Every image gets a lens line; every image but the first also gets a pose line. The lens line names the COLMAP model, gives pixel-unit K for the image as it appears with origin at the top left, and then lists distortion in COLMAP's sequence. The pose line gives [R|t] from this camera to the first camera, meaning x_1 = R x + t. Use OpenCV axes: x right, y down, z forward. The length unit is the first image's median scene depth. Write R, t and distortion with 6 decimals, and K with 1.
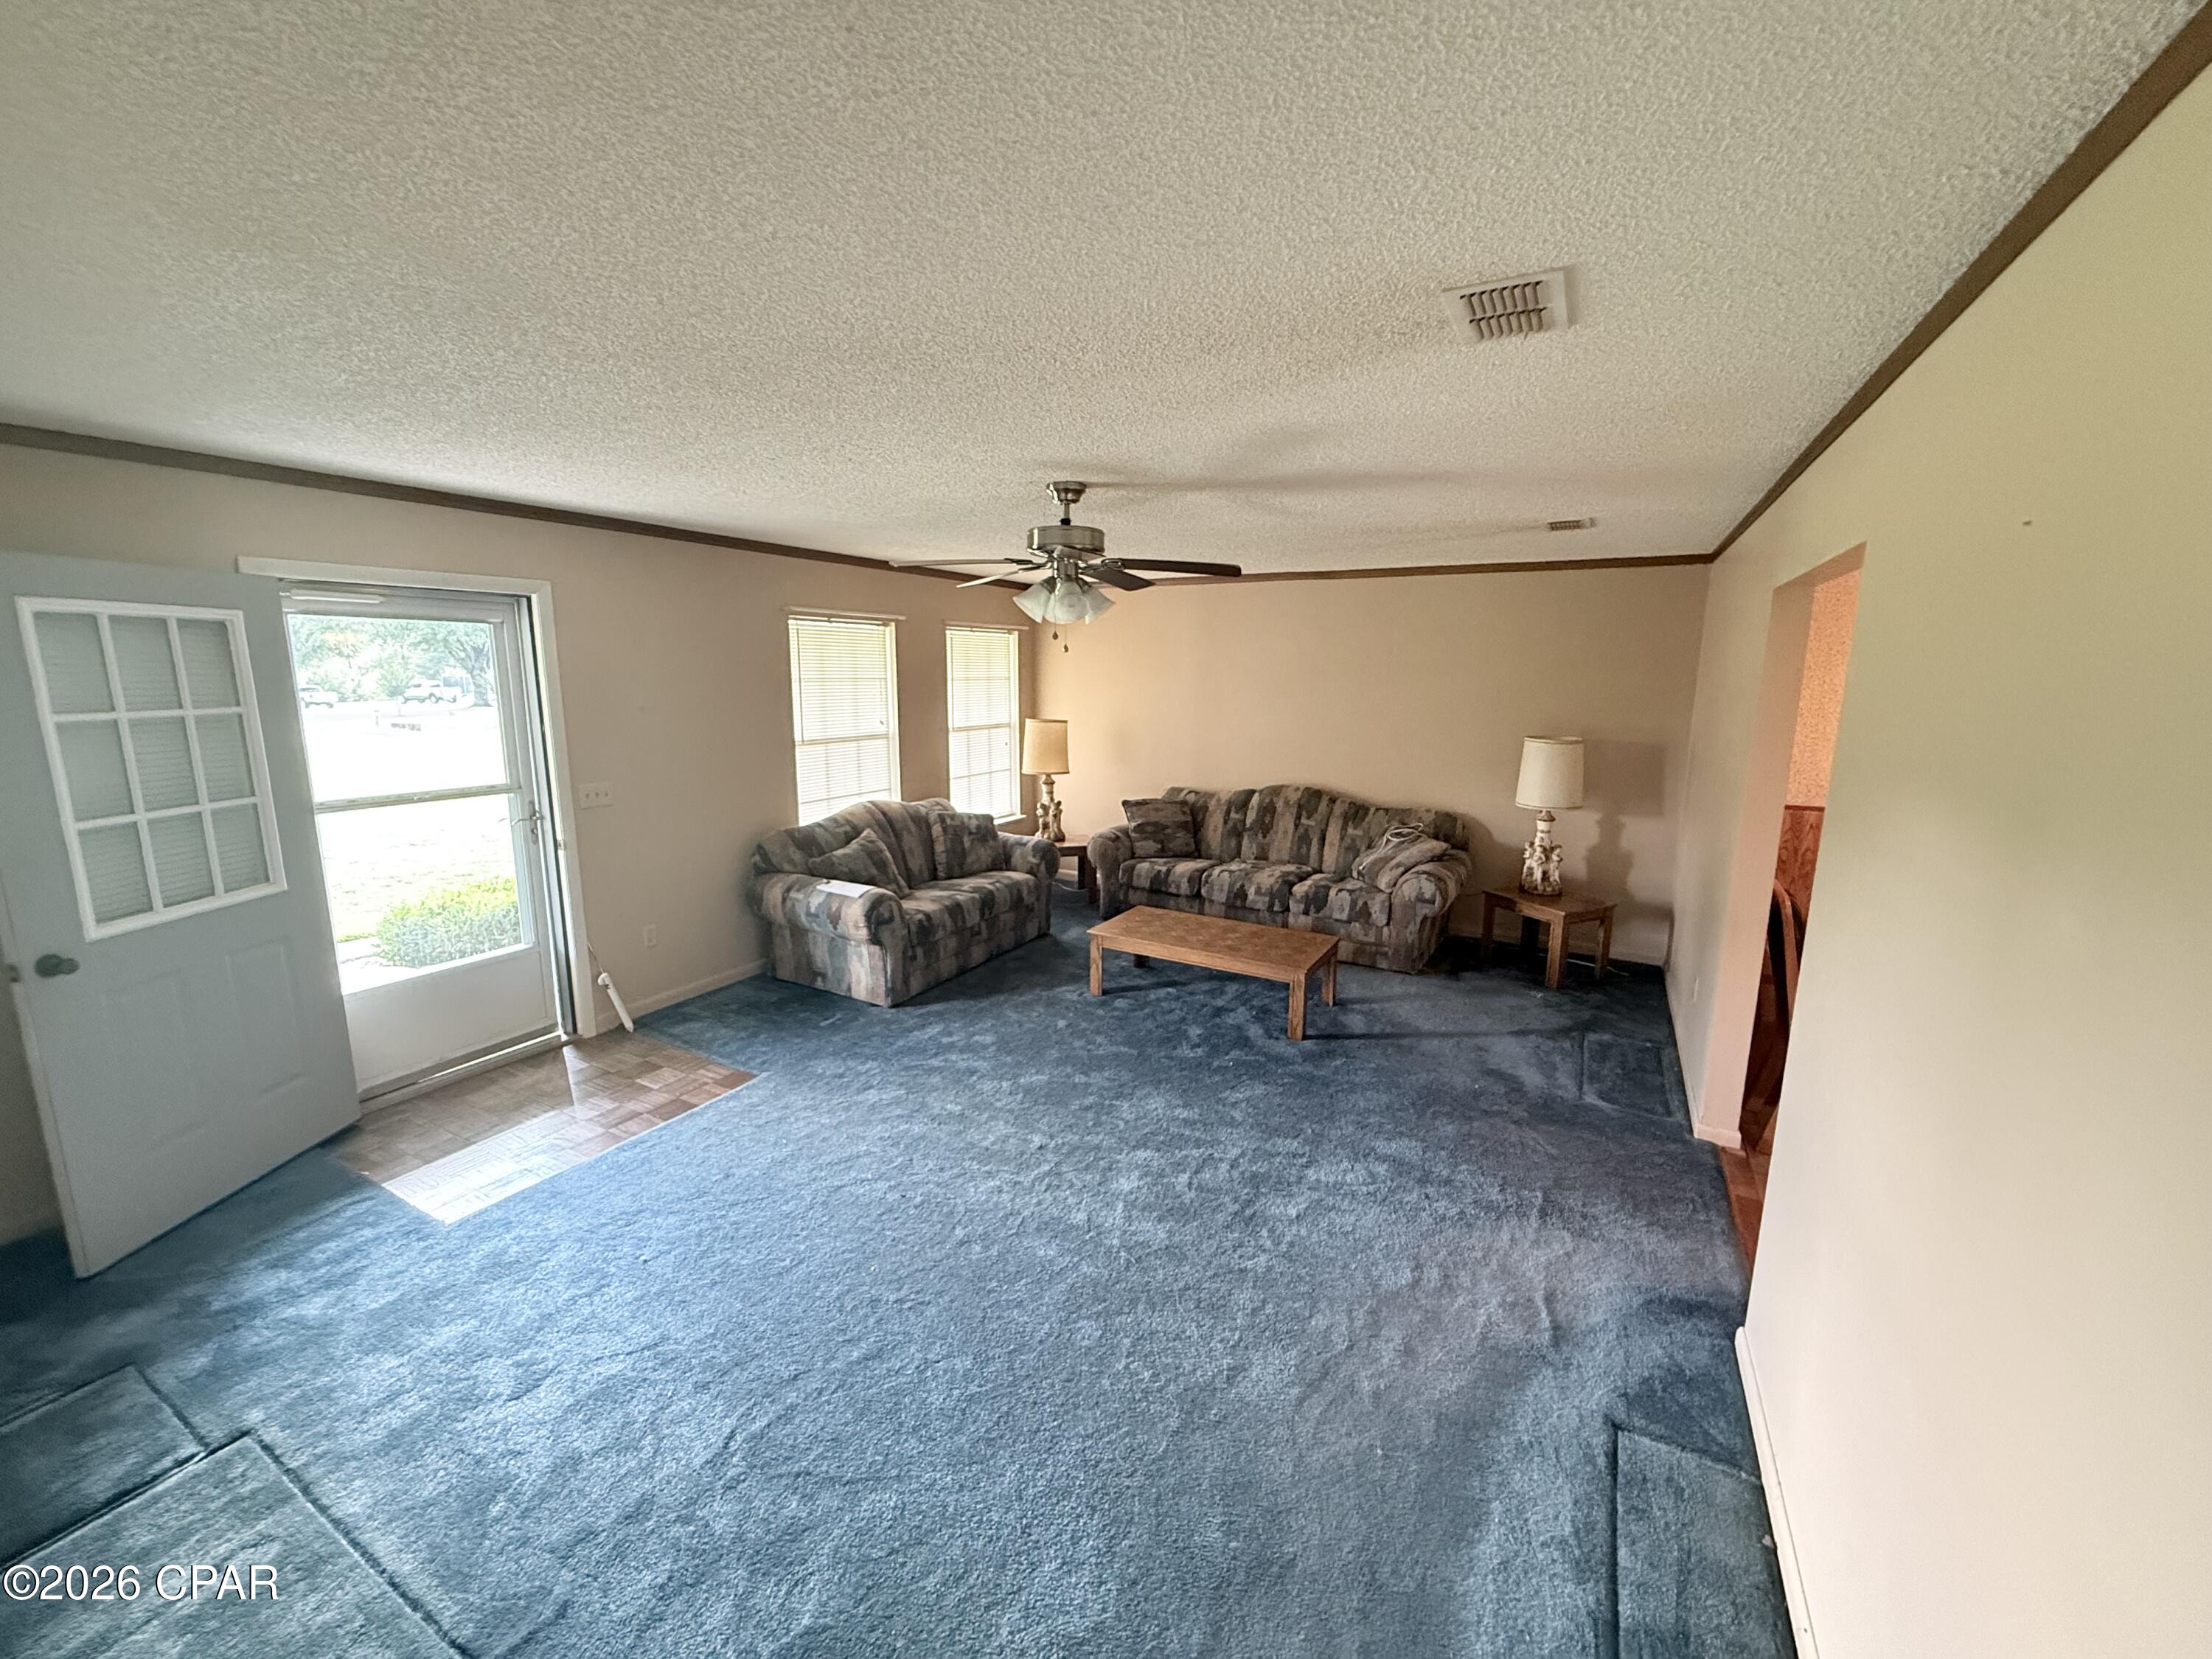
lens RADIAL K [[875.8, 0, 1121.8], [0, 875.8, 819.8], [0, 0, 1]] dist [-0.000673, 0.000630]
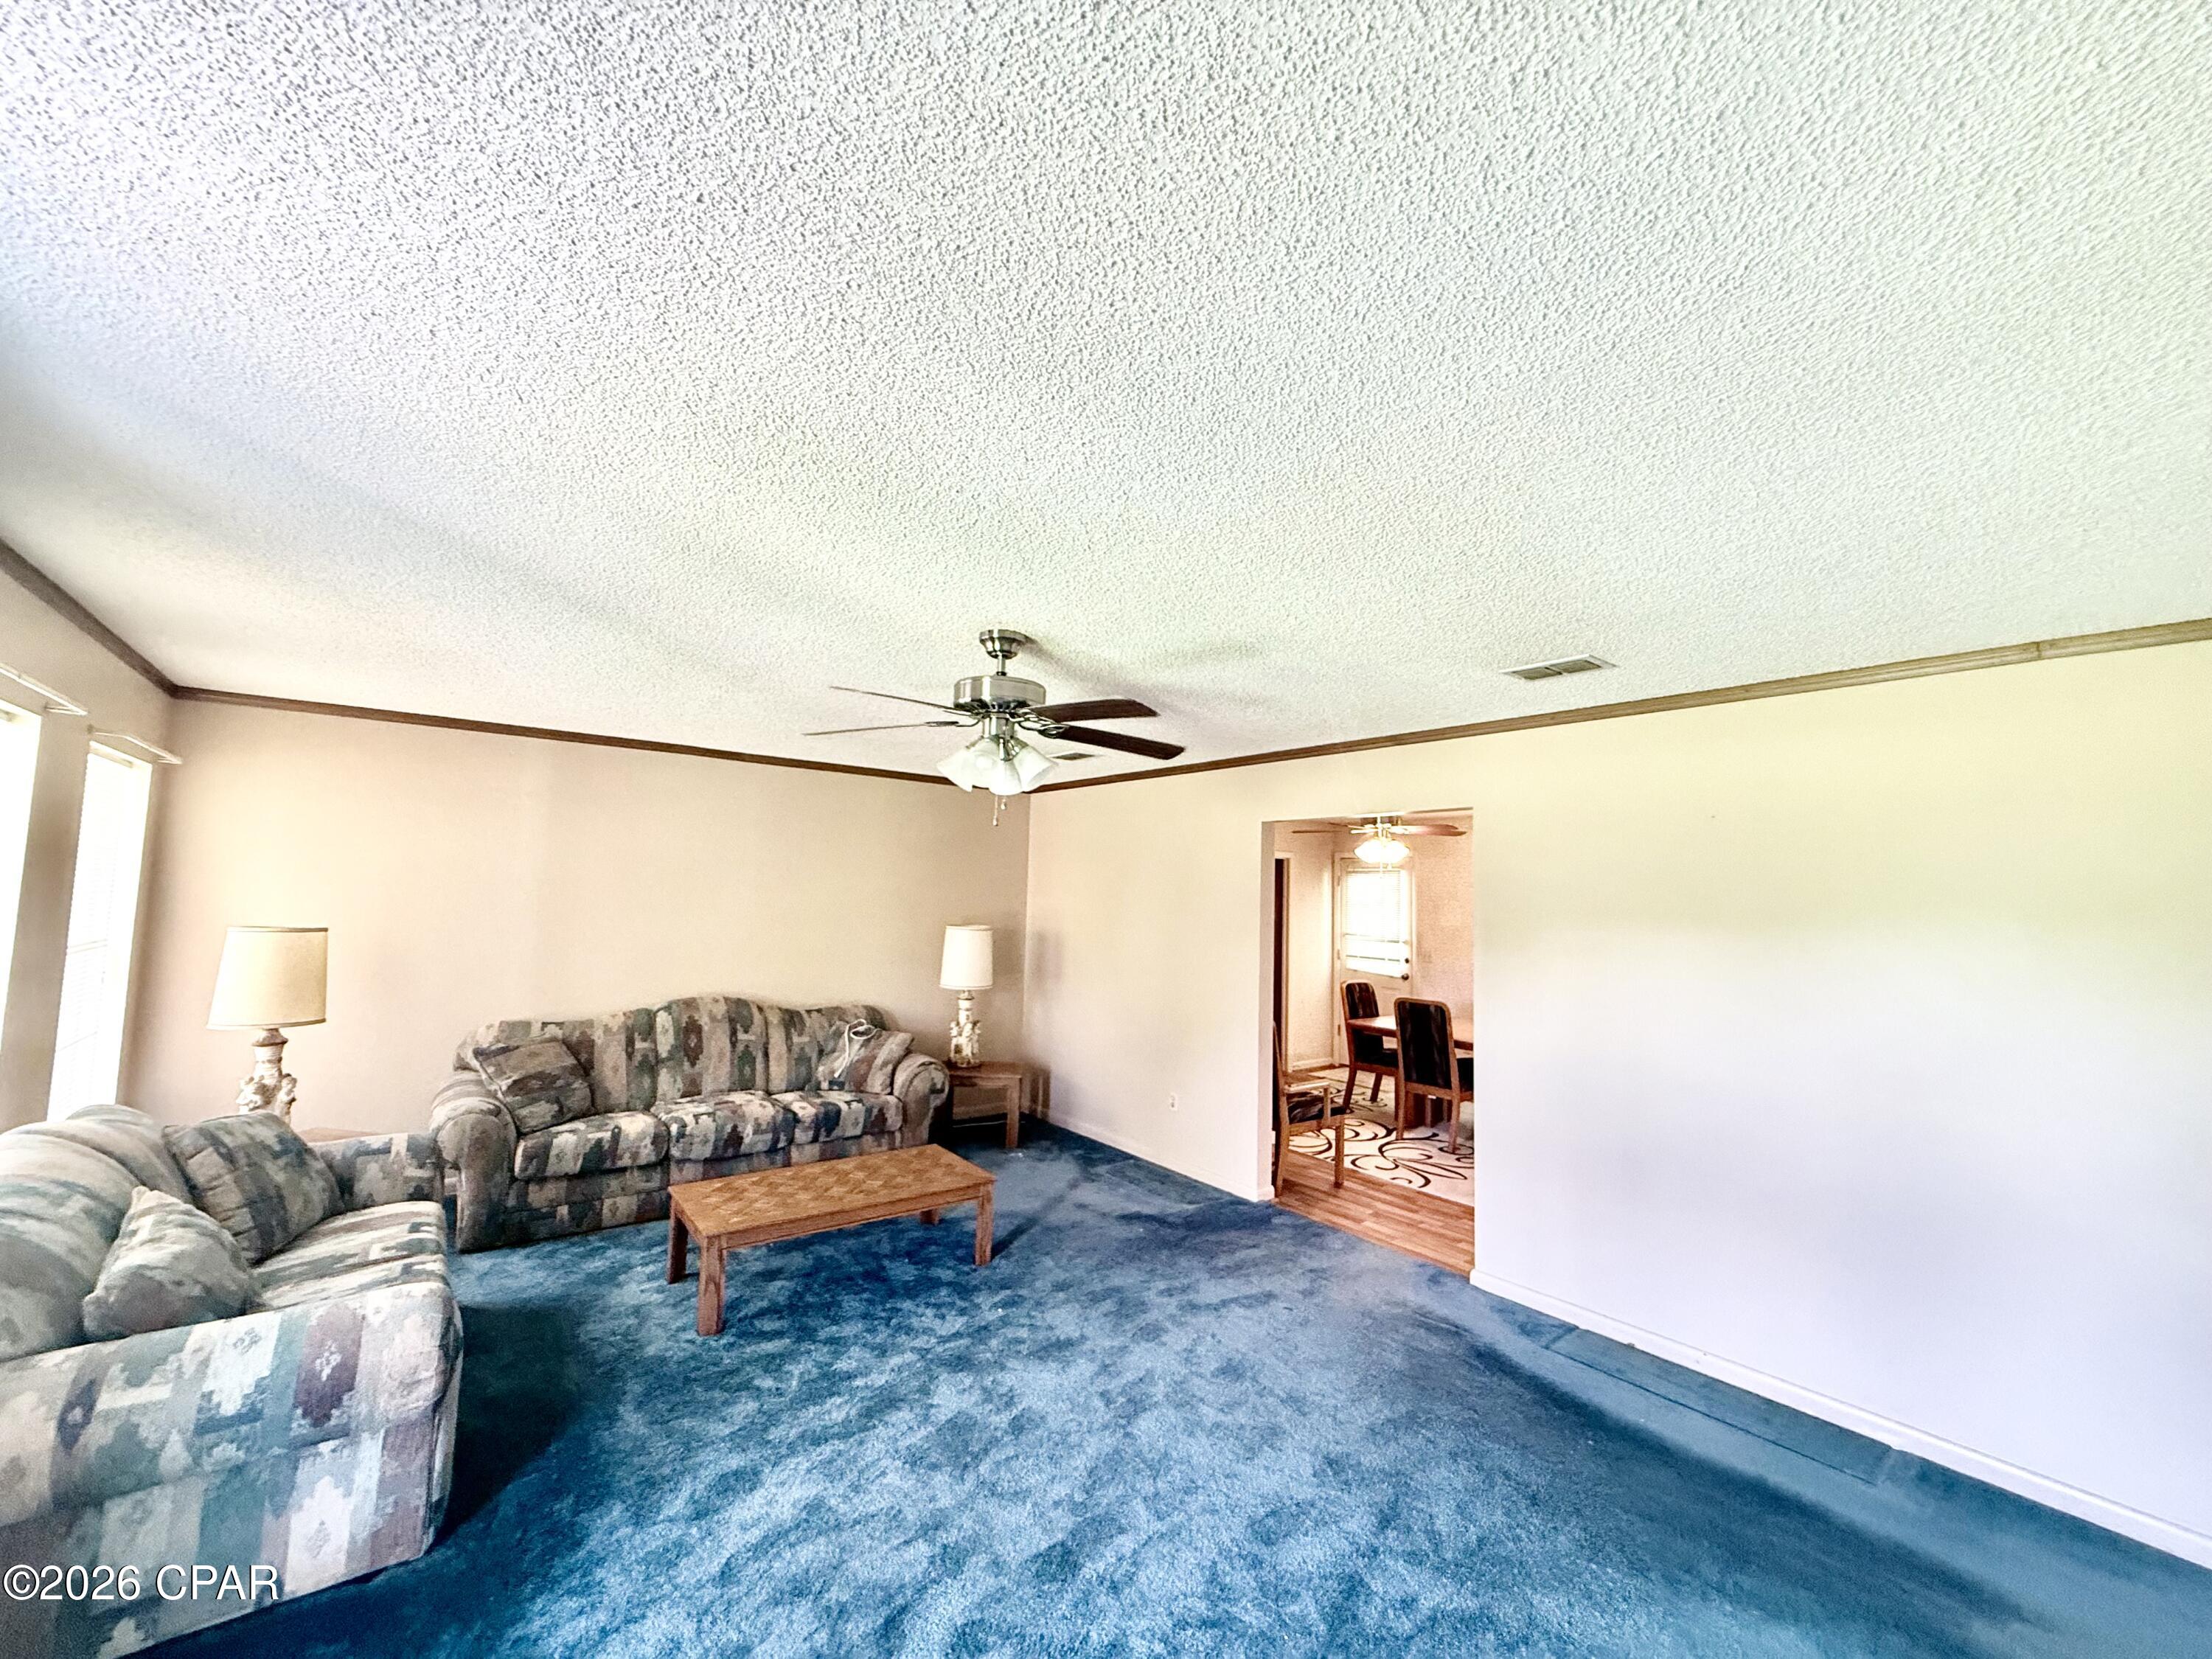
lens RADIAL K [[875.8, 0, 1093.7], [0, 875.8, 846.4], [0, 0, 1]] dist [-0.000673, 0.000630]
pose [[0.406253, 0.053528, 0.912191, -0.452415], [0.133394, 0.984114, -0.117157, -0.036559], [-0.903971, 0.169277, 0.392659, 0.365719]]
